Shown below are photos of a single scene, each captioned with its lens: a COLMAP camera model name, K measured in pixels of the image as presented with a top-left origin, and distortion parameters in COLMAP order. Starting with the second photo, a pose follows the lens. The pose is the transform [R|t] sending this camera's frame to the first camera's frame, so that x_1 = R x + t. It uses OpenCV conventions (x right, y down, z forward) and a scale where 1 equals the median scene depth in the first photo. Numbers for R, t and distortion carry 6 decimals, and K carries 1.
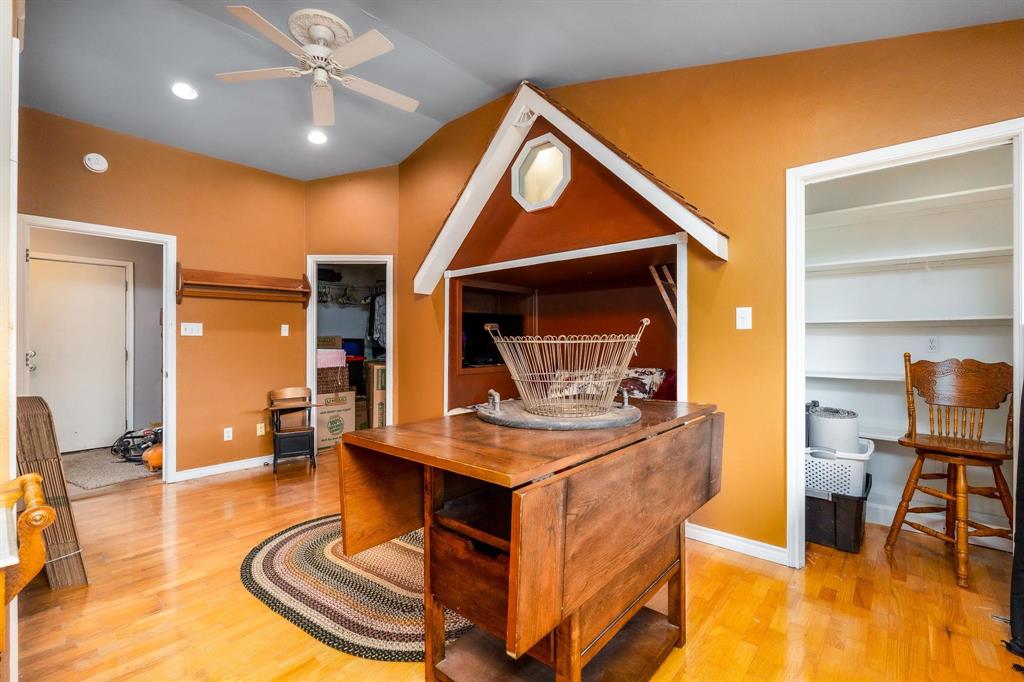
lens RADIAL K [[452.0, 0, 508.8], [0, 452.0, 342.2], [0, 0, 1]] dist [-0.004554, 0.001074]
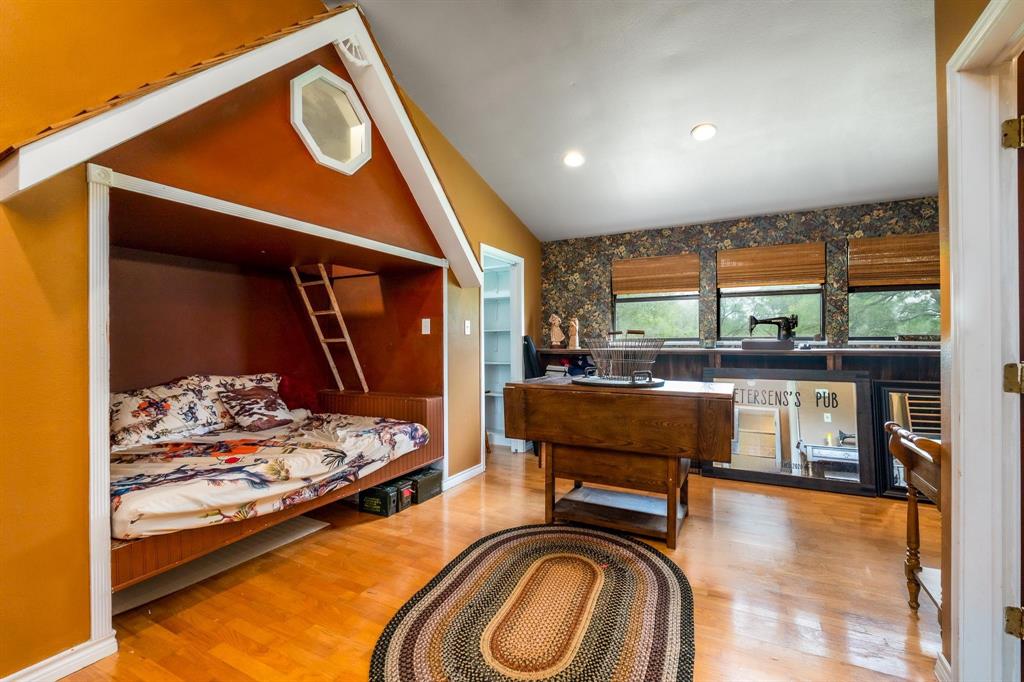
lens RADIAL K [[452.0, 0, 504.0], [0, 452.0, 341.1], [0, 0, 1]] dist [-0.004554, 0.001074]
pose [[-0.227401, 0.012160, 0.973725, -0.738960], [0.005597, 0.999922, -0.011181, 0.008648], [-0.973785, 0.002907, -0.227451, 0.890465]]
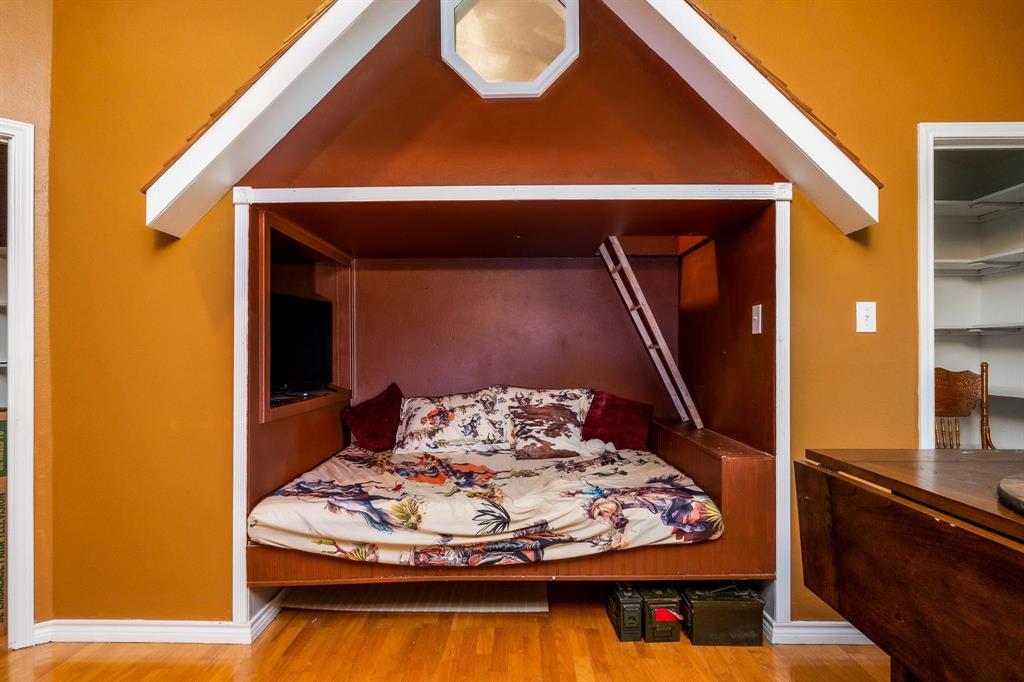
lens RADIAL K [[532.3, 0, 515.1], [0, 532.3, 354.2], [0, 0, 1]] dist [-0.001006, -0.000065]
pose [[0.753513, 0.002167, 0.657430, -0.335471], [-0.001743, 0.999998, -0.001298, 0.006336], [-0.657431, -0.000168, 0.753515, 0.529613]]
